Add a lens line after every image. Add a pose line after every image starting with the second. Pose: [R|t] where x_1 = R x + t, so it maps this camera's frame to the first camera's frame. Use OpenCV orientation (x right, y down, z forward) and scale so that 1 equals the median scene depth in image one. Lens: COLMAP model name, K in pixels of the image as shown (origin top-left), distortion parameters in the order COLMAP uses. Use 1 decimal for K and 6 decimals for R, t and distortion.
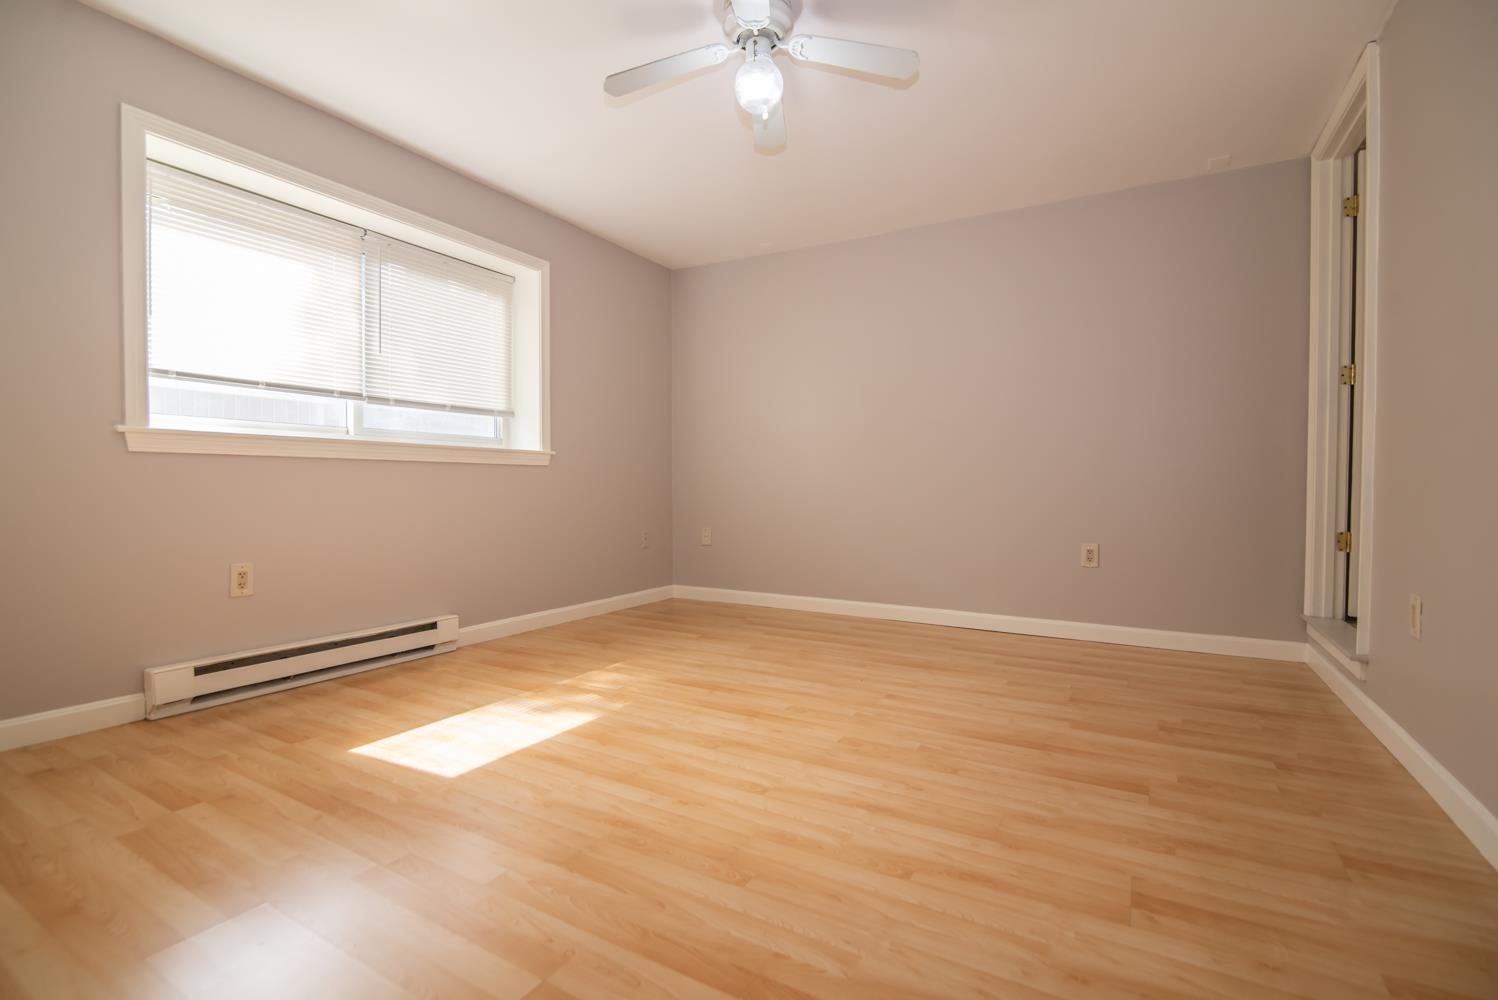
lens RADIAL K [[688.5, 0, 746.8], [0, 688.5, 504.8], [0, 0, 1]] dist [-0.019000, 0.000272]
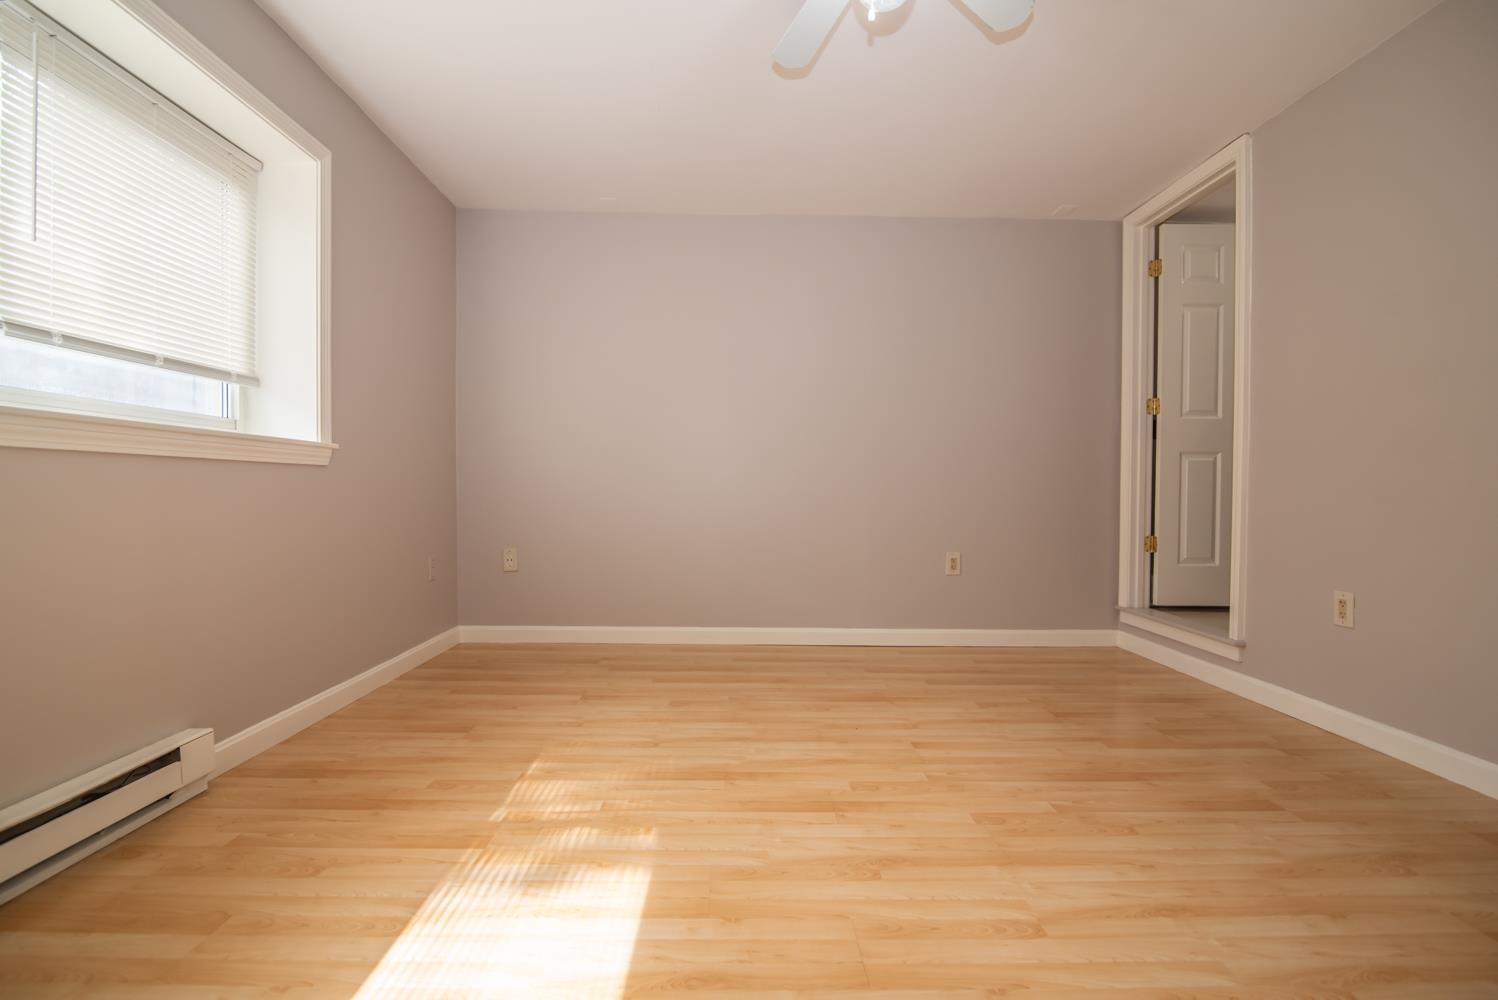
lens RADIAL K [[687.4, 0, 744.9], [0, 687.4, 503.8], [0, 0, 1]] dist [-0.020636, 0.000855]
pose [[0.858534, -0.006651, 0.512714, -0.409140], [0.008927, 0.999958, -0.001977, -0.023758], [-0.512679, 0.006274, 0.858557, 0.363140]]
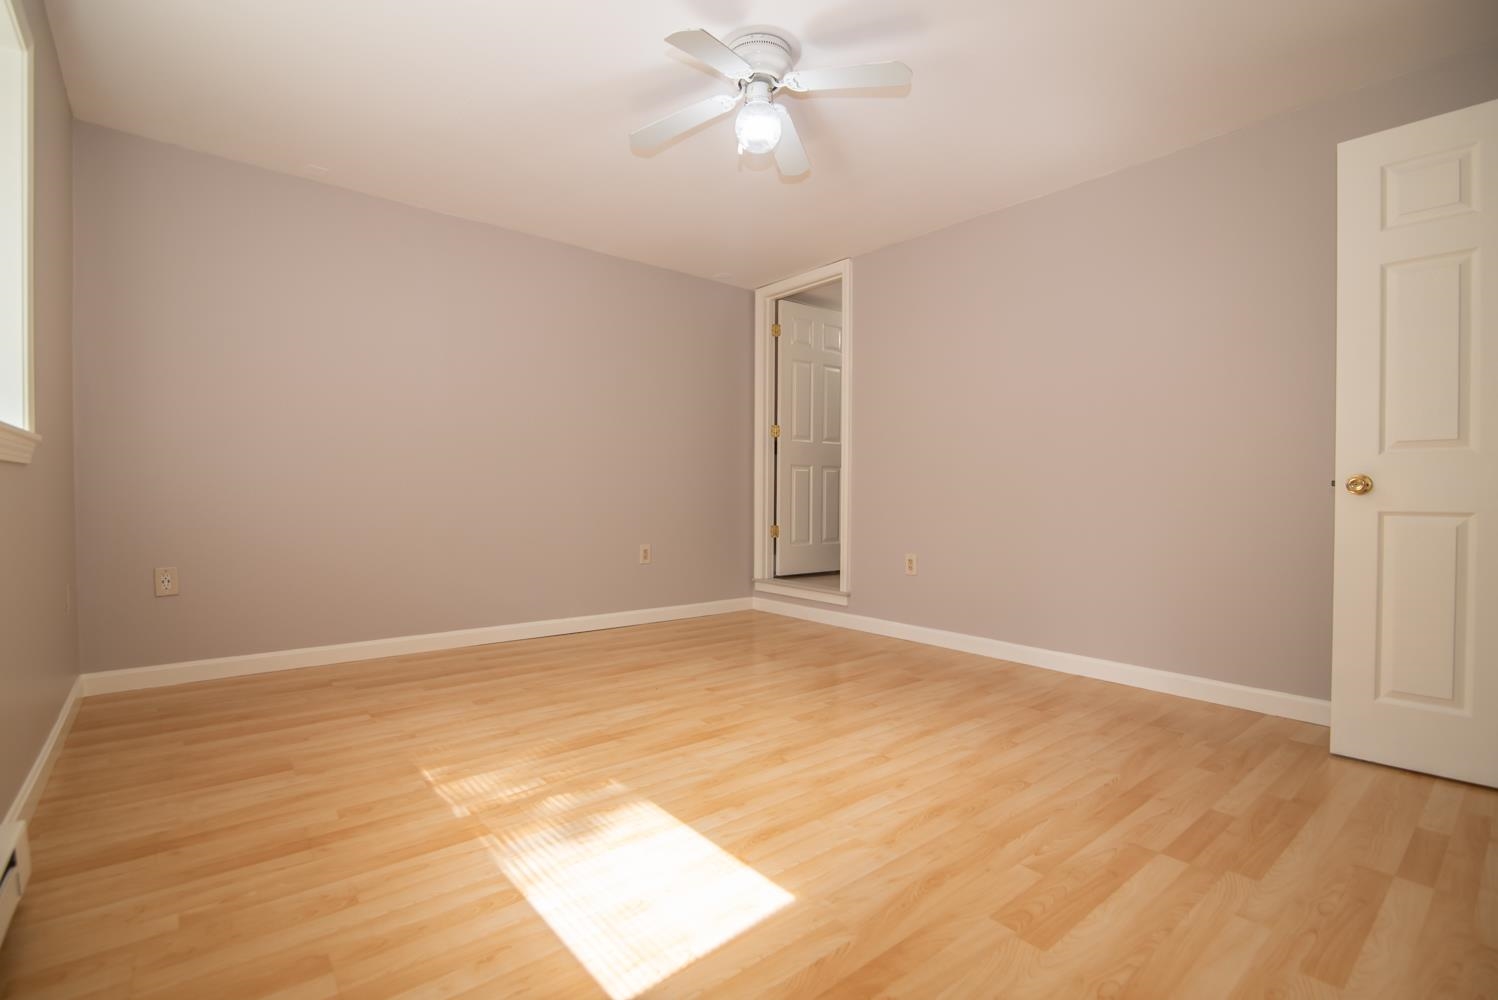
lens RADIAL K [[687.4, 0, 744.9], [0, 687.4, 503.8], [0, 0, 1]] dist [-0.020636, 0.000855]
pose [[0.343741, -0.016635, 0.938917, -0.809502], [0.019499, 0.999754, 0.010574, -0.035839], [-0.938862, 0.014673, 0.343981, 0.545119]]
